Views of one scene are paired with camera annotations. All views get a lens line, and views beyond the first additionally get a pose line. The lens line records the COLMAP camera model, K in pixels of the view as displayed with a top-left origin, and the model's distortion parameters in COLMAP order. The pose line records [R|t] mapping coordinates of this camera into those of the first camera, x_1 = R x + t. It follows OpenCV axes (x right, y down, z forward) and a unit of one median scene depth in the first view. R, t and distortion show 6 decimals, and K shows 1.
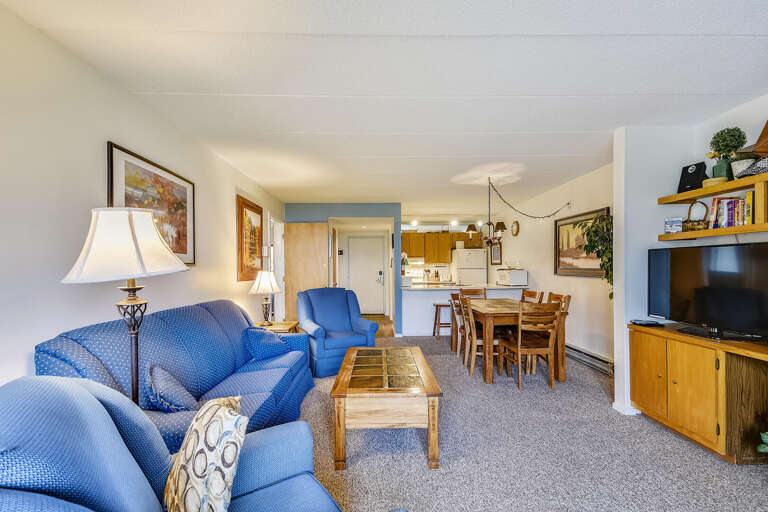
lens RADIAL K [[329.8, 0, 384.7], [0, 329.8, 265.9], [0, 0, 1]] dist [0.025527, 0.000063]
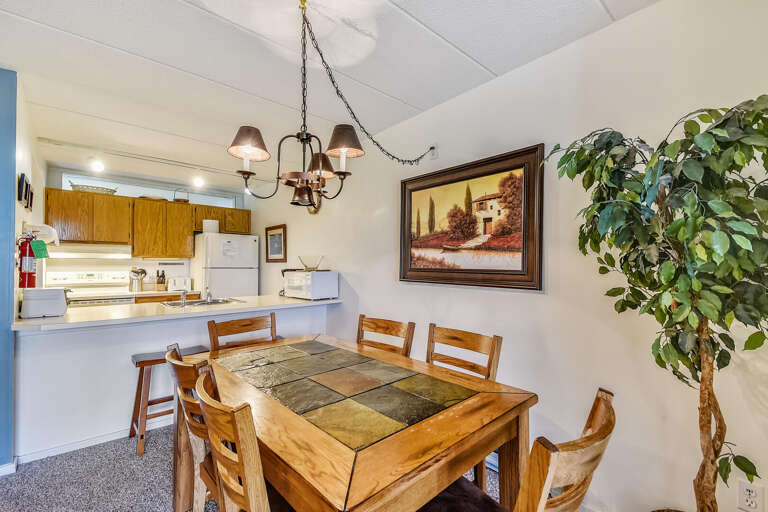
lens RADIAL K [[329.8, 0, 384.7], [0, 329.8, 265.9], [0, 0, 1]] dist [0.025527, 0.000063]
pose [[0.761206, 0.009665, 0.648439, 0.110488], [-0.011835, 0.999929, -0.001011, 0.002497], [-0.648403, -0.006904, 0.761266, 0.474498]]
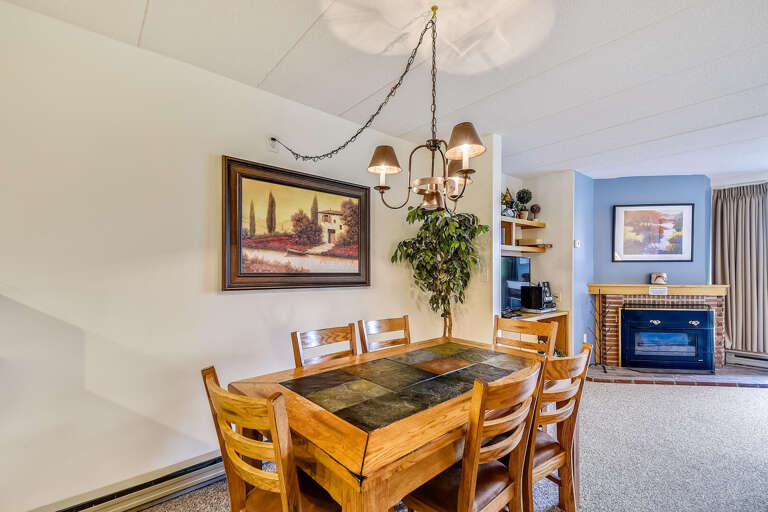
lens RADIAL K [[329.8, 0, 384.7], [0, 329.8, 265.9], [0, 0, 1]] dist [0.025527, 0.000063]
pose [[-0.639143, 0.026091, 0.768645, 0.060520], [0.009007, 0.999610, -0.026442, 0.007295], [-0.769035, -0.009977, -0.639129, 0.870168]]
